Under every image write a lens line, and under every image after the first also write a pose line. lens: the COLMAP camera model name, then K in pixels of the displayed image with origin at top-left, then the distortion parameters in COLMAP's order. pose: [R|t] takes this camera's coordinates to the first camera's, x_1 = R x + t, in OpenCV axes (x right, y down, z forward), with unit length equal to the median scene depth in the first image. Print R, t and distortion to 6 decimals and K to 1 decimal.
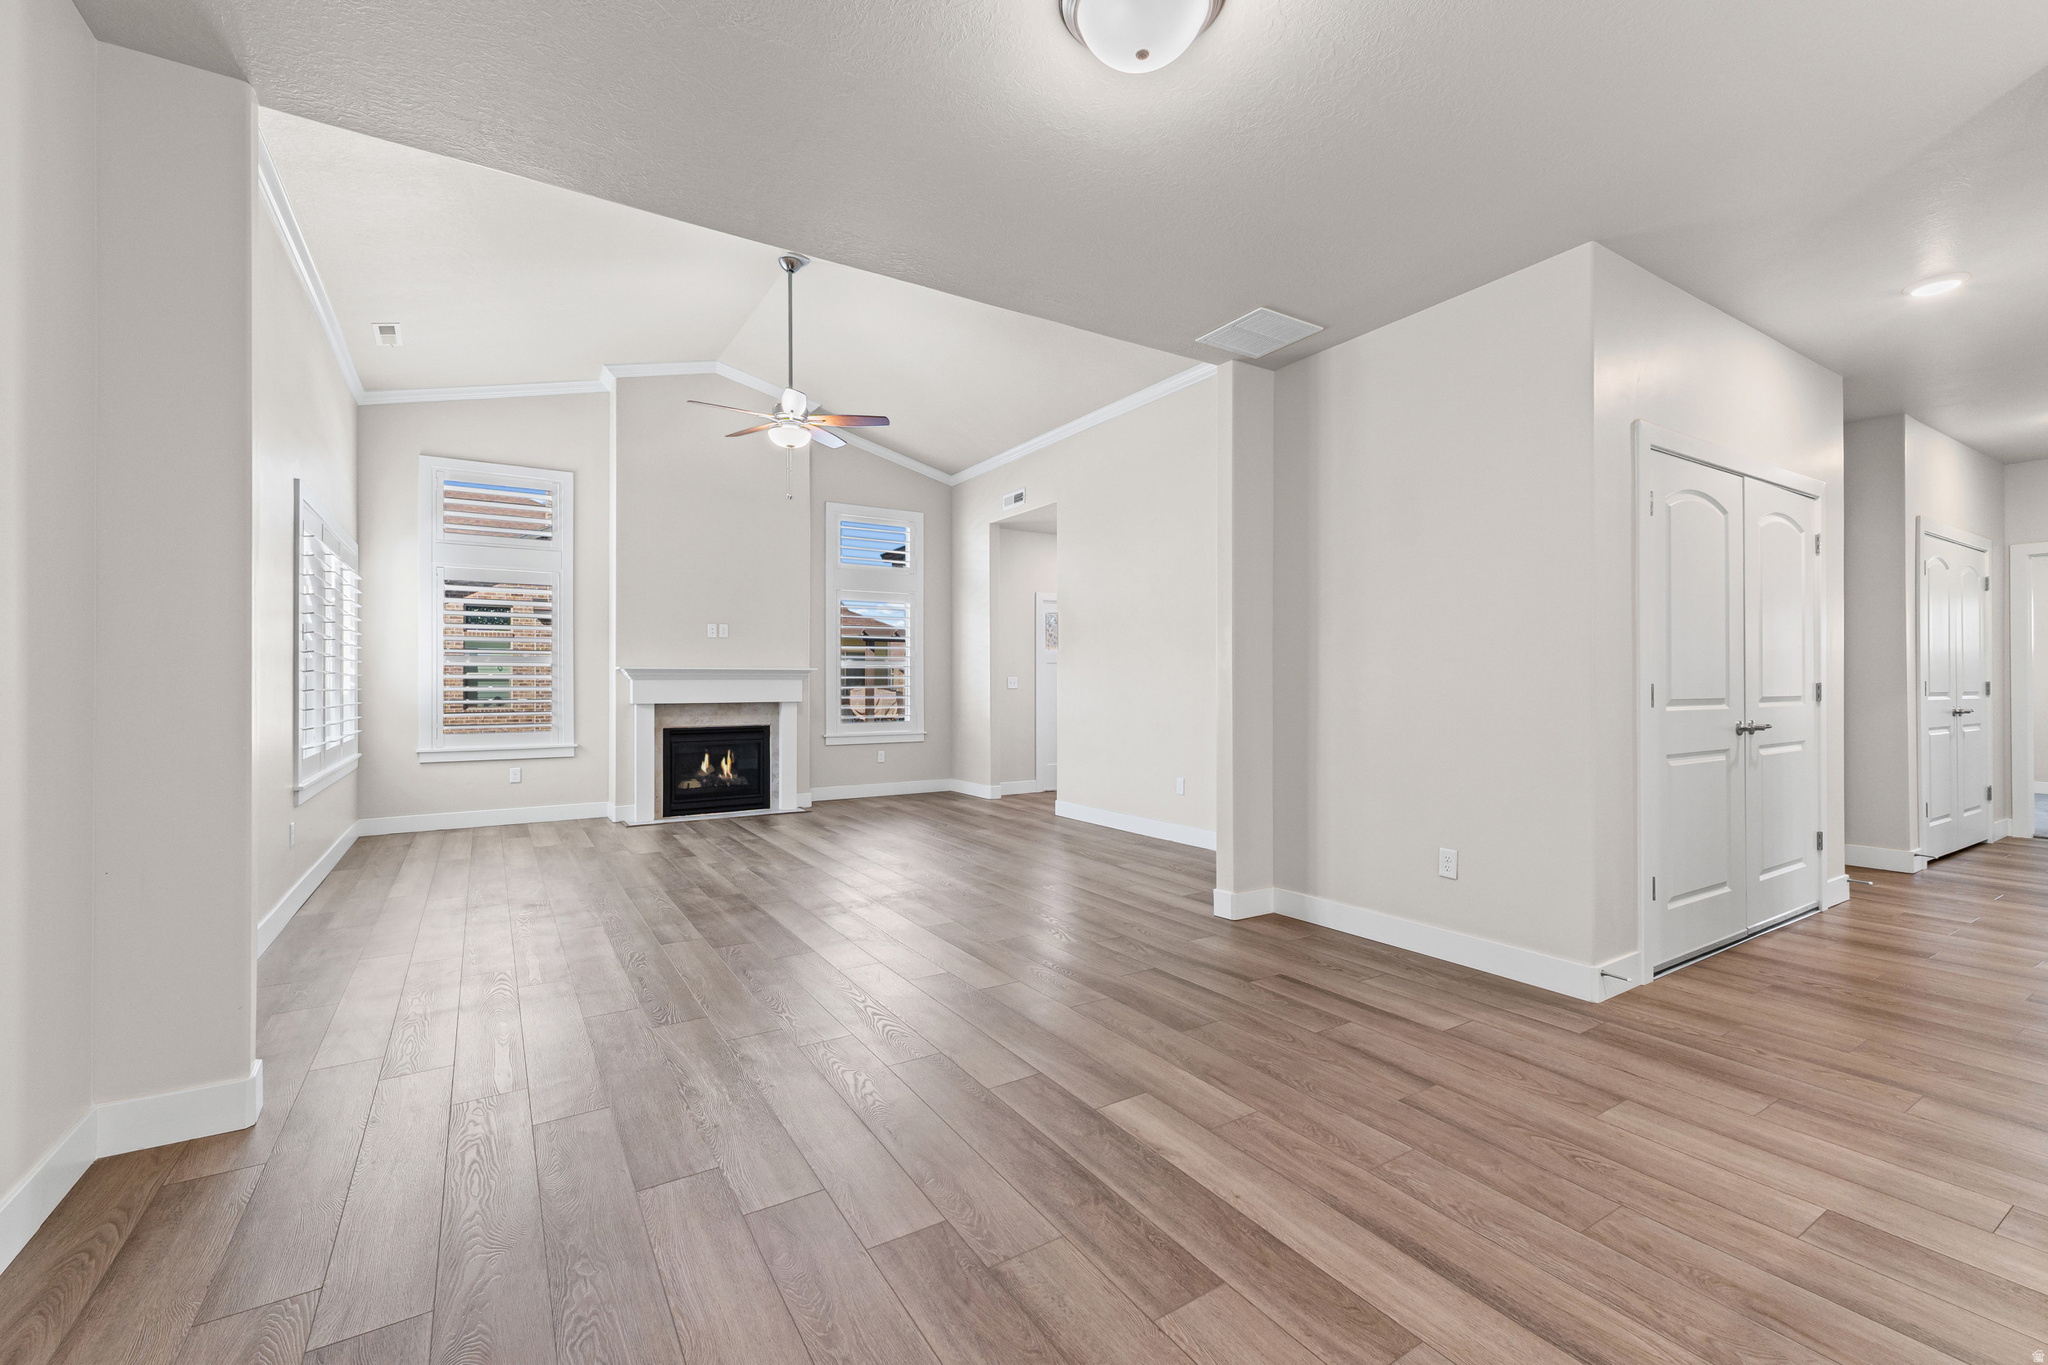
lens RADIAL K [[859.9, 0, 1031.0], [0, 859.9, 670.0], [0, 0, 1]] dist [0.001754, -0.000023]
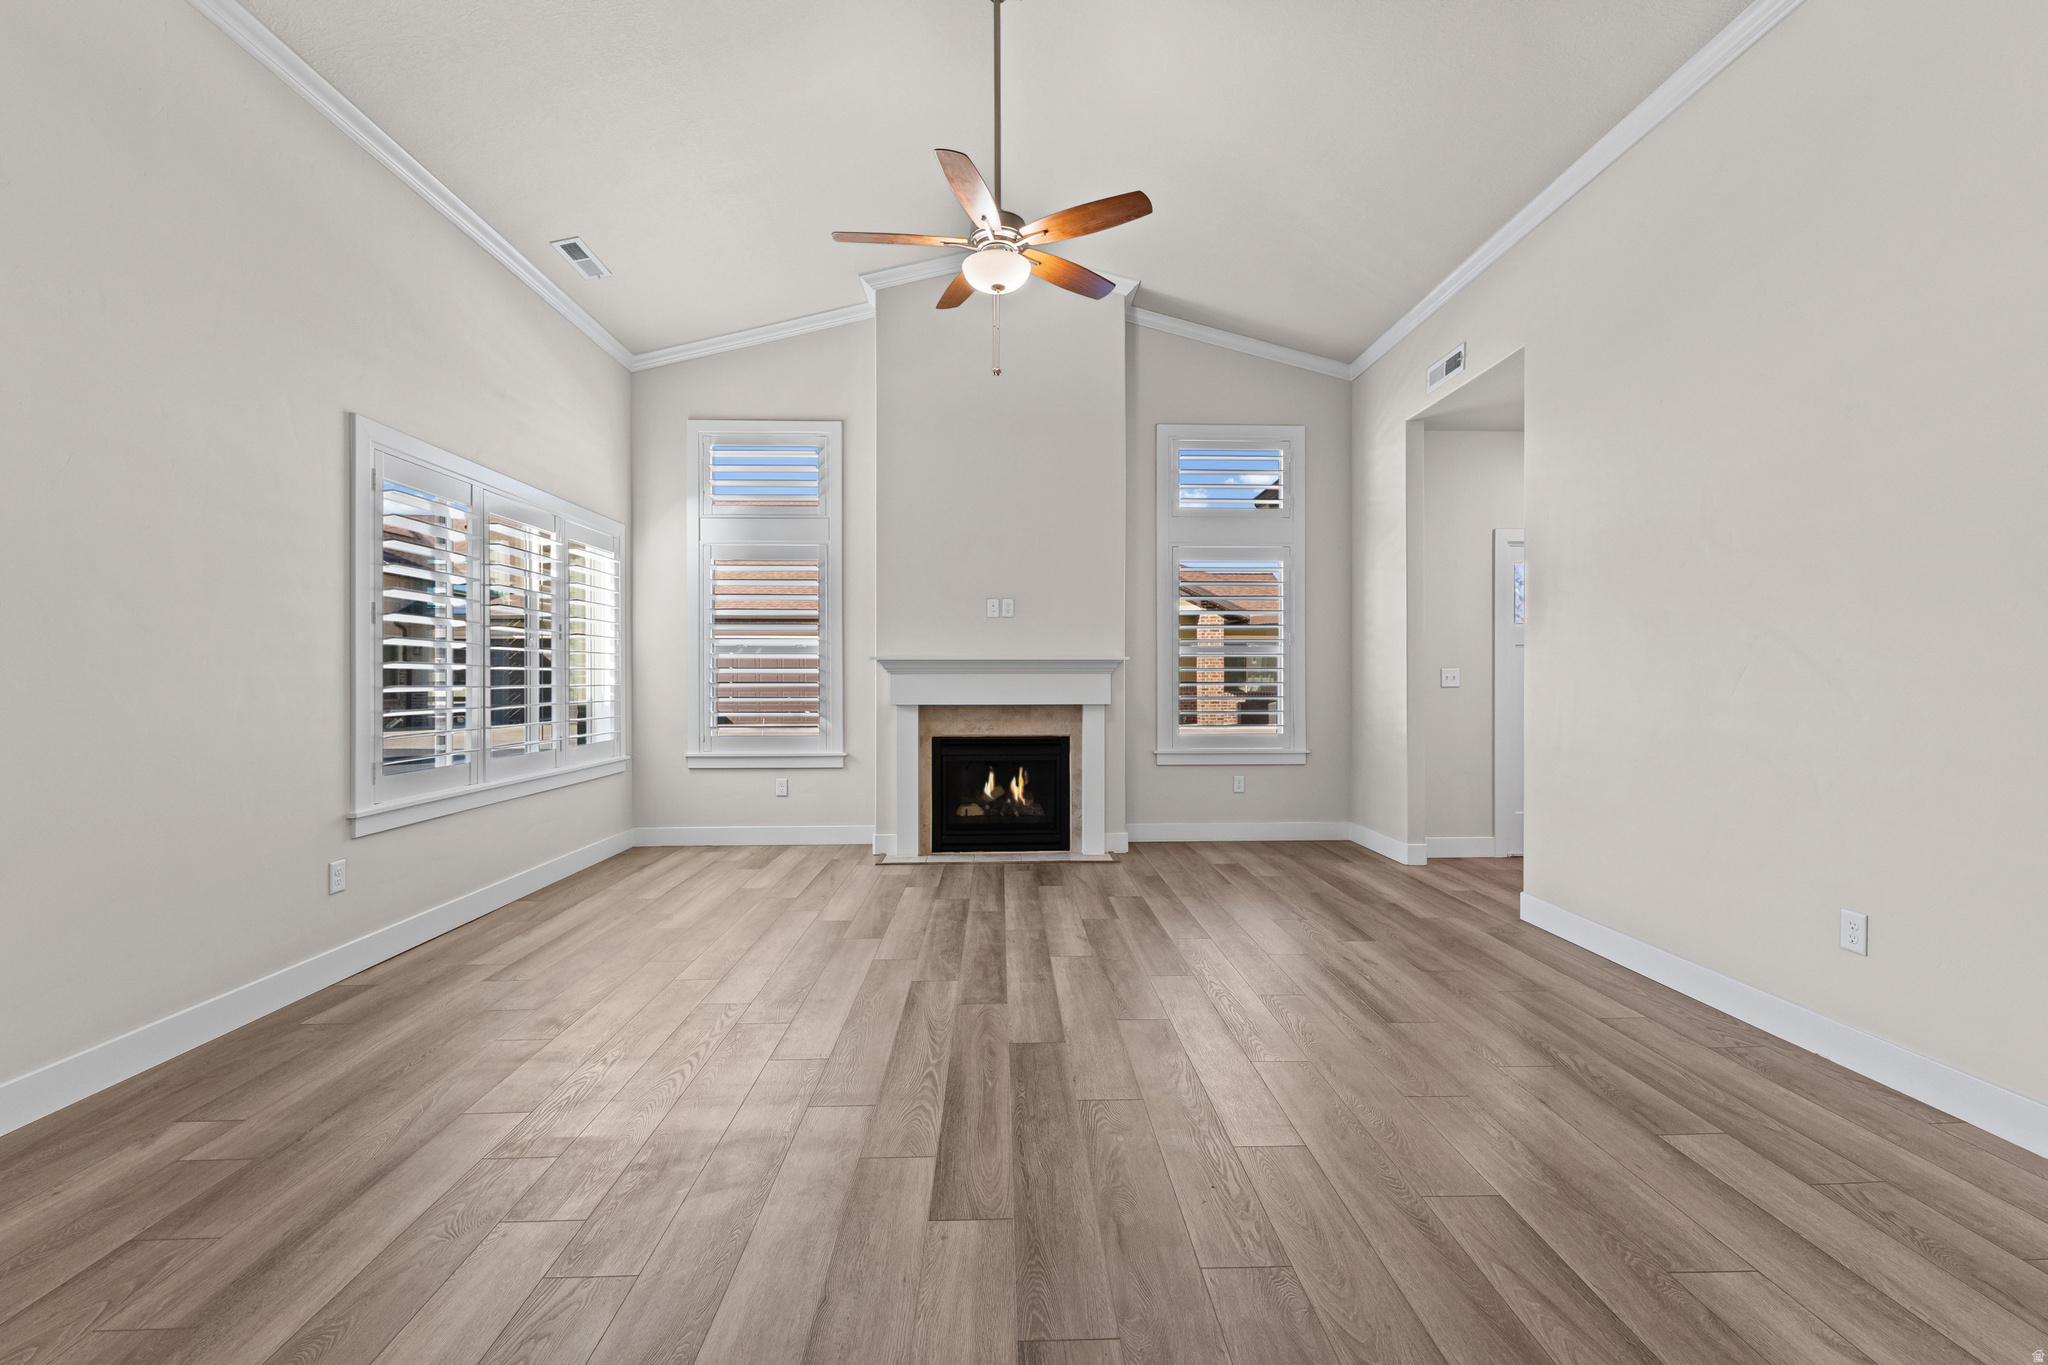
lens RADIAL K [[857.7, 0, 1029.0], [0, 857.7, 676.9], [0, 0, 1]] dist [-0.003274, -0.000312]
pose [[0.862394, -0.000994, -0.506236, 0.033830], [0.008624, 0.999882, 0.012729, 0.004824], [0.506164, -0.015344, 0.862301, 0.366986]]
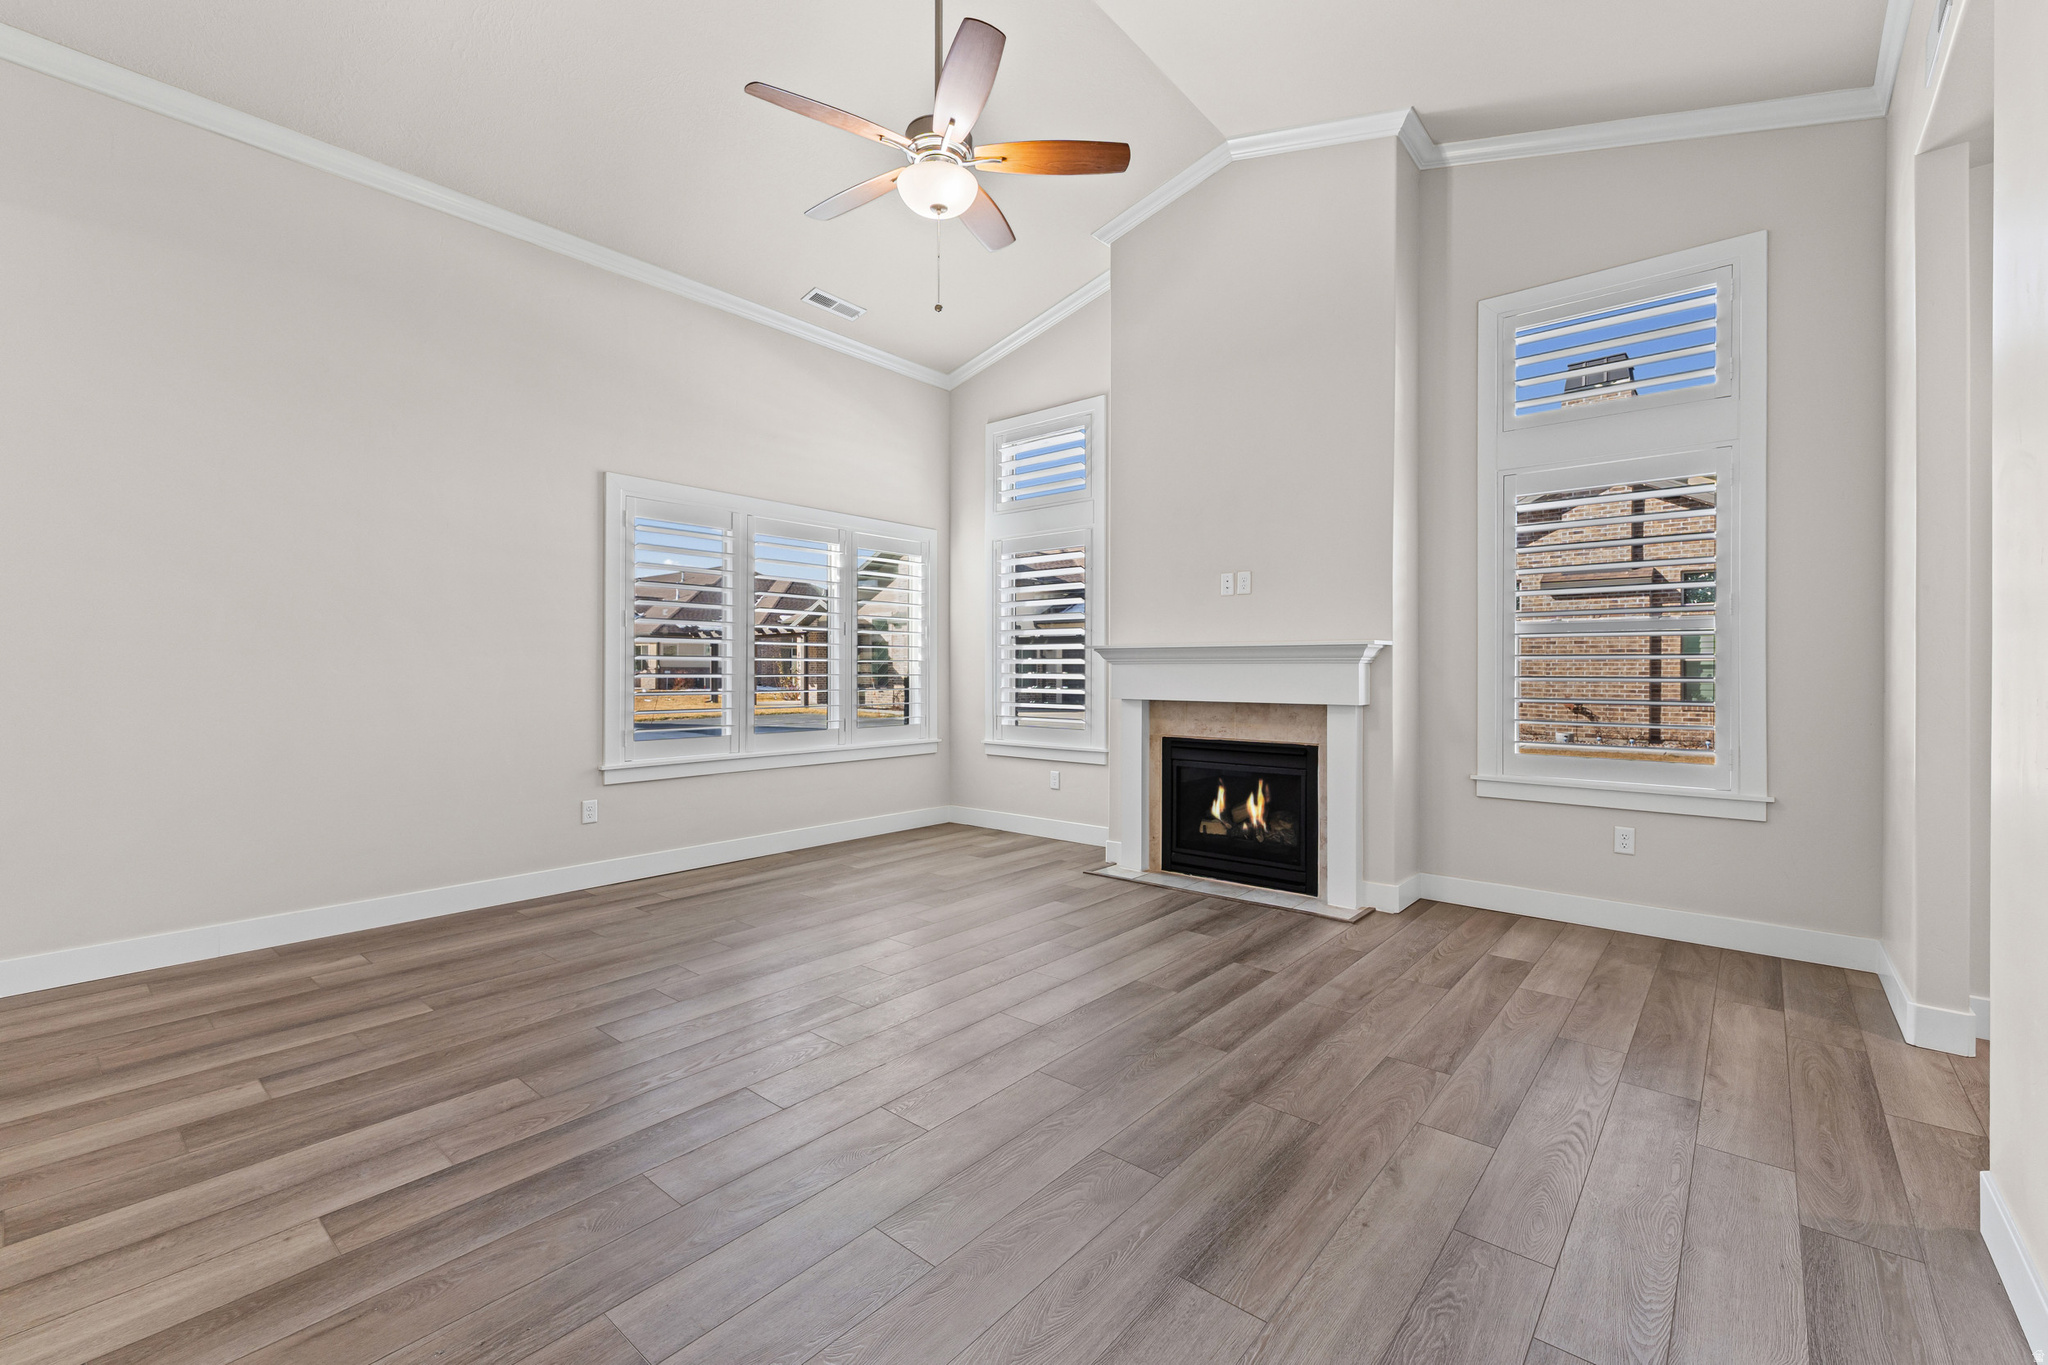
lens RADIAL K [[859.9, 0, 1031.0], [0, 859.9, 670.0], [0, 0, 1]] dist [0.001754, -0.000023]
pose [[0.297624, 0.000896, -0.954683, 0.172038], [0.012338, 0.999912, 0.004785, 0.010792], [0.954603, -0.013203, 0.297587, 0.674243]]
